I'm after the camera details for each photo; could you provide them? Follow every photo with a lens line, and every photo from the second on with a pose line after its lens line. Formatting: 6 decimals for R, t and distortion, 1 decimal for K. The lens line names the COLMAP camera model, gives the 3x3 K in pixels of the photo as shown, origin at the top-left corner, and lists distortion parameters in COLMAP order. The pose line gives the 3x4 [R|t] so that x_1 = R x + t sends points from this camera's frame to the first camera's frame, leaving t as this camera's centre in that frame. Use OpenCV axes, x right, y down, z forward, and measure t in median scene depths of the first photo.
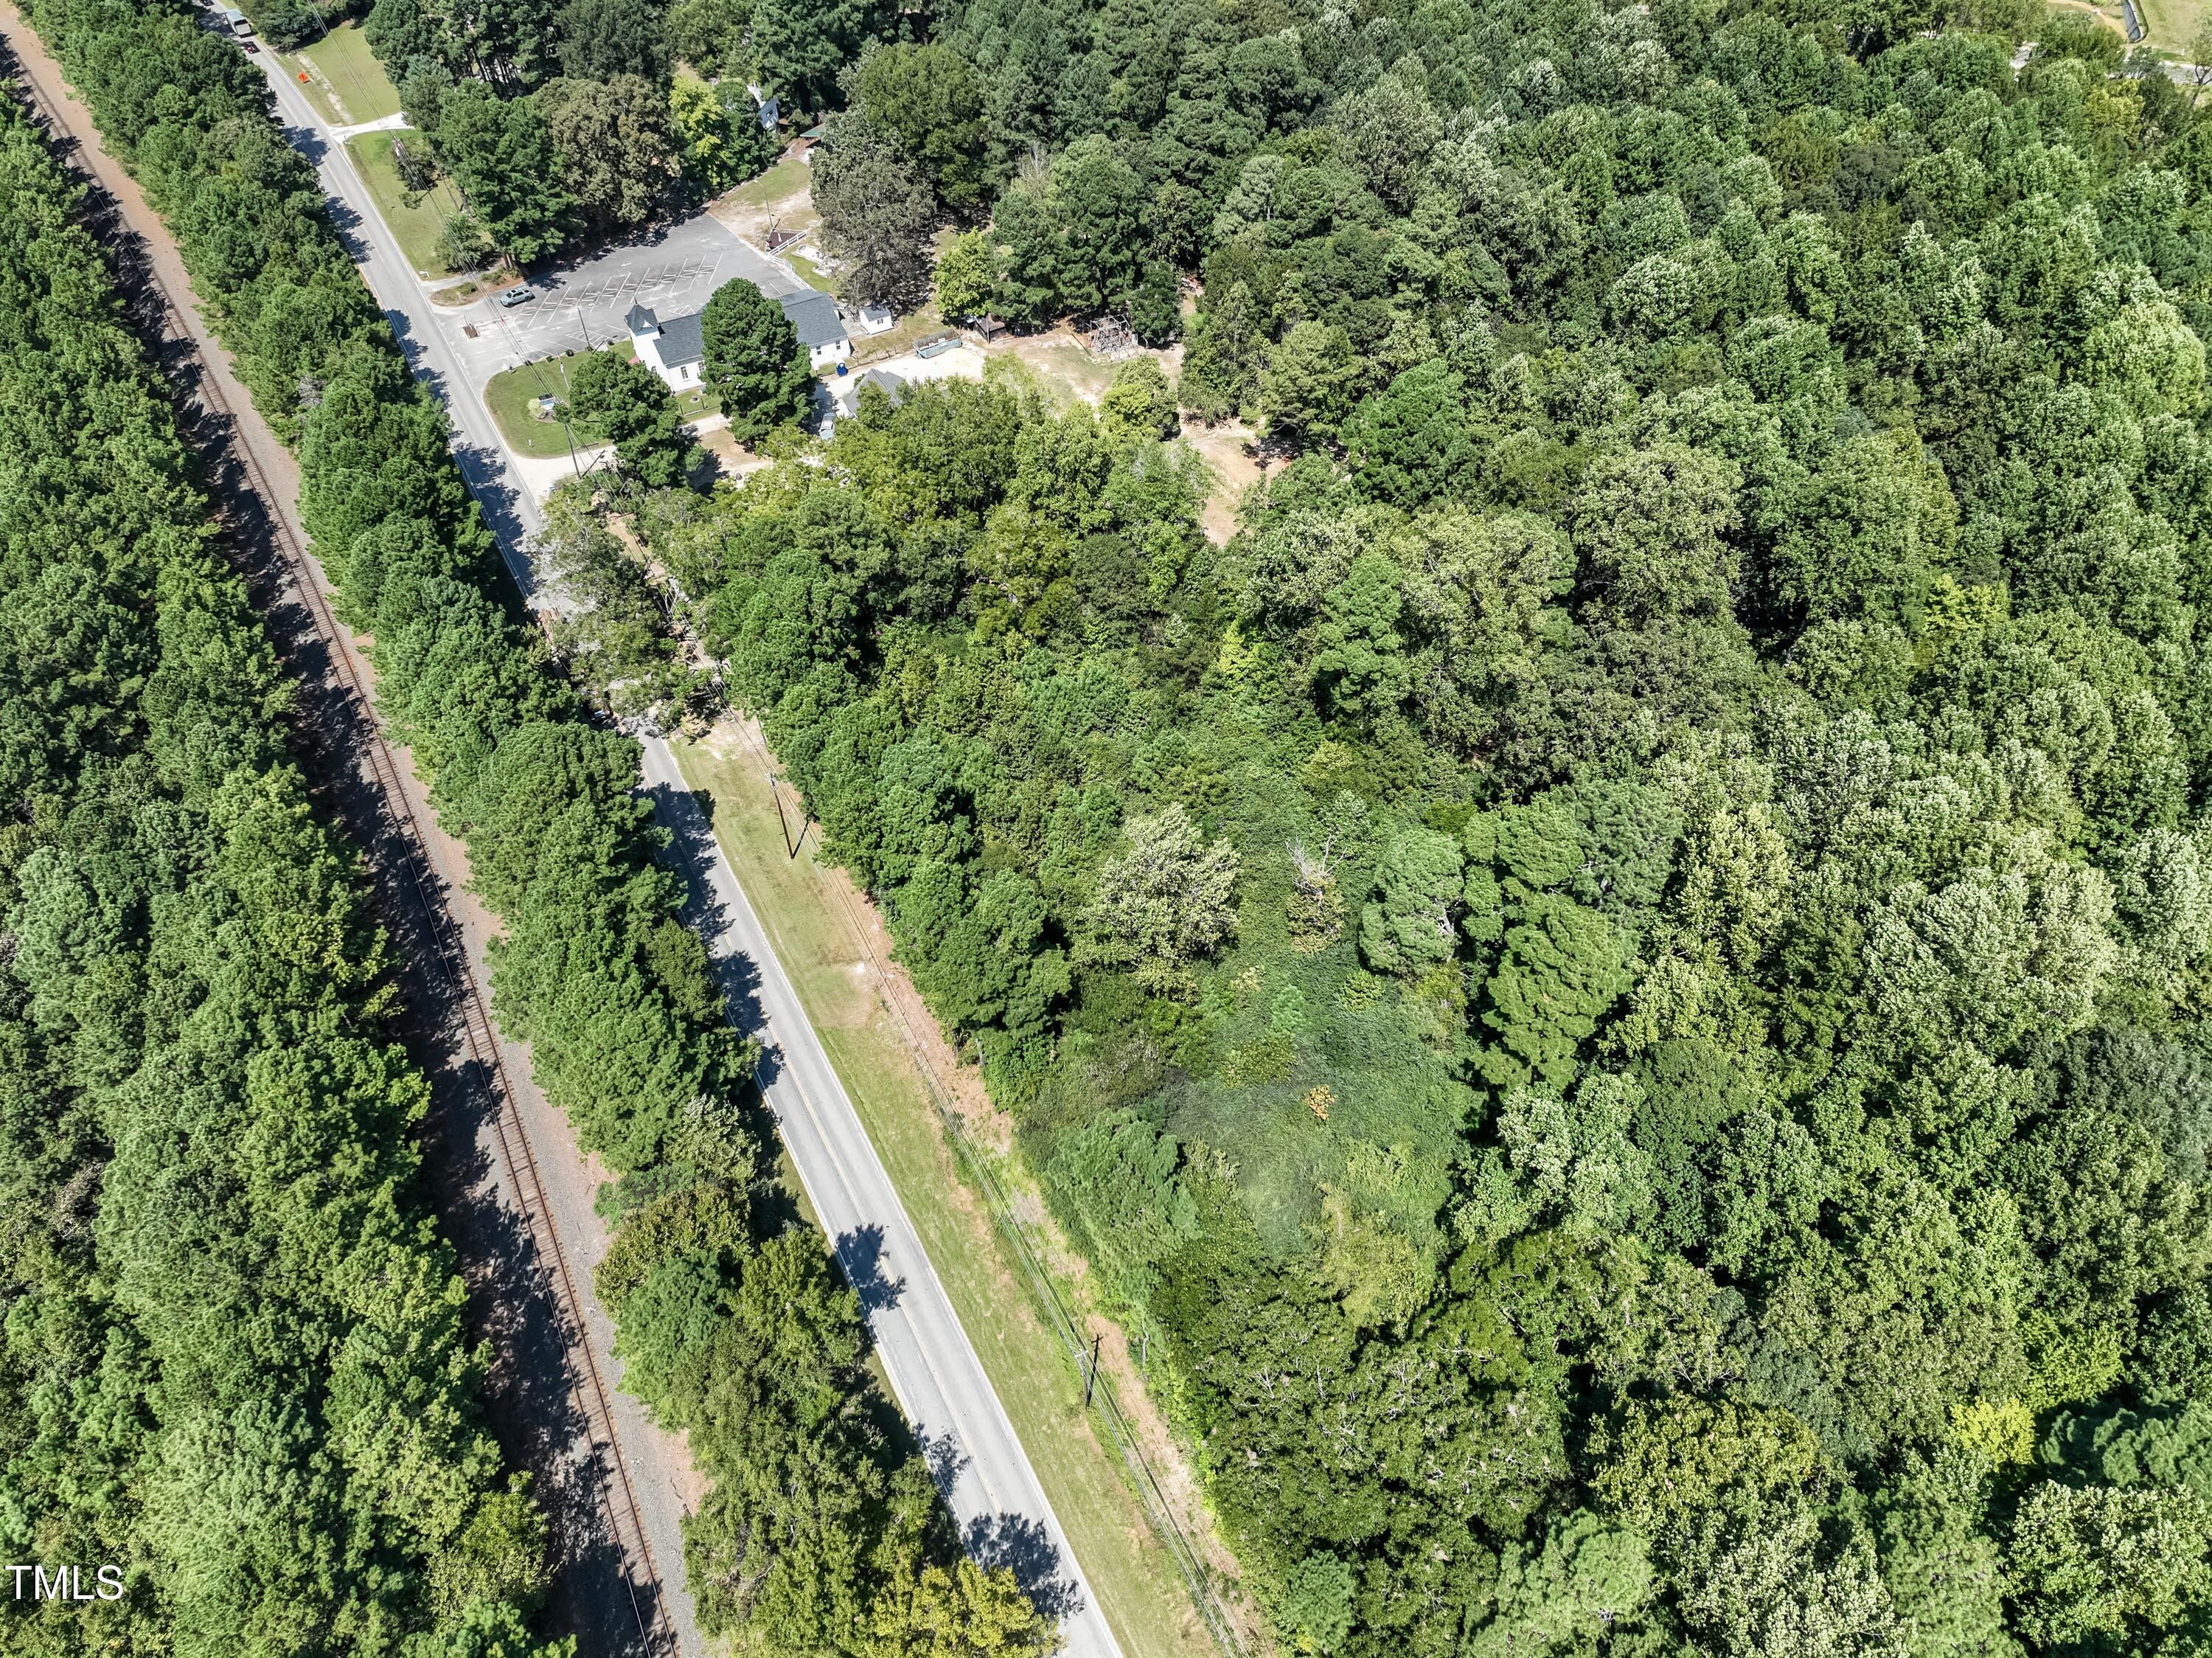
lens RADIAL K [[1525.2, 0, 1098.7], [0, 1525.2, 838.4], [0, 0, 1]] dist [0.223837, -0.232524]
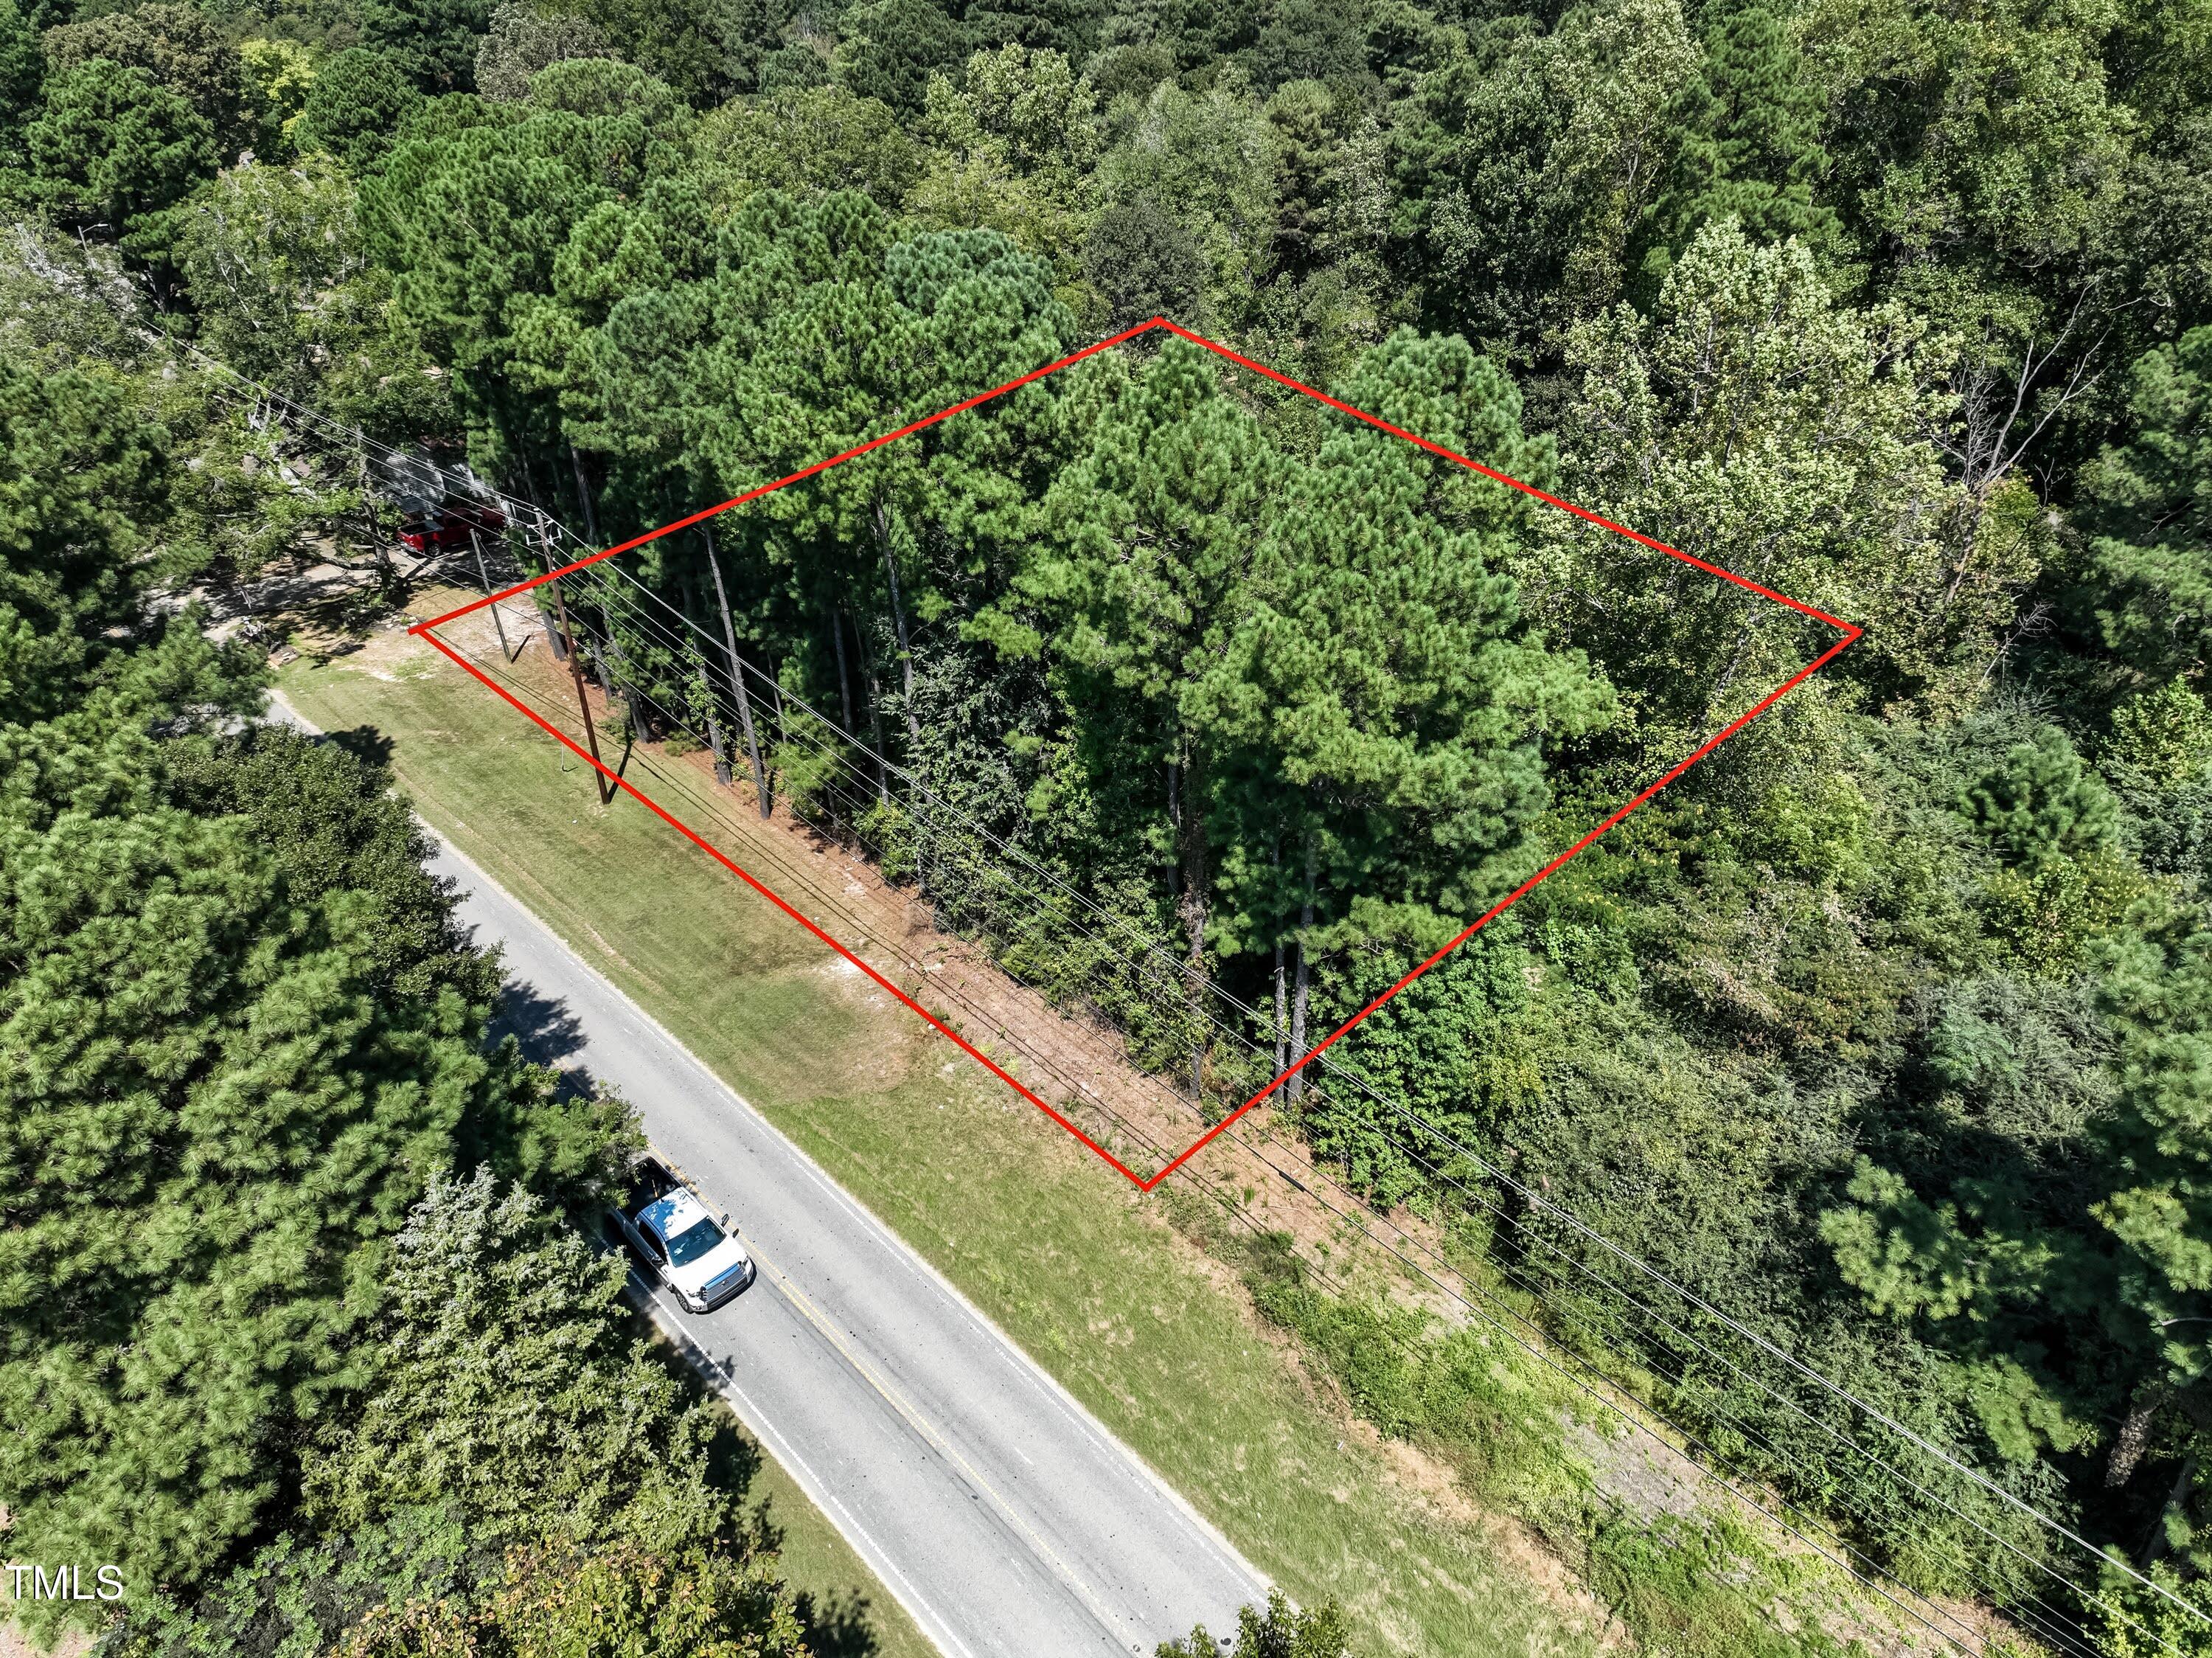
lens RADIAL K [[1525.2, 0, 1098.7], [0, 1525.2, 838.4], [0, 0, 1]] dist [0.223837, -0.232524]
pose [[0.964976, -0.135500, 0.224633, -0.179756], [0.197559, 0.938726, -0.282425, 0.174494], [-0.172601, 0.316912, 0.932618, 0.637038]]
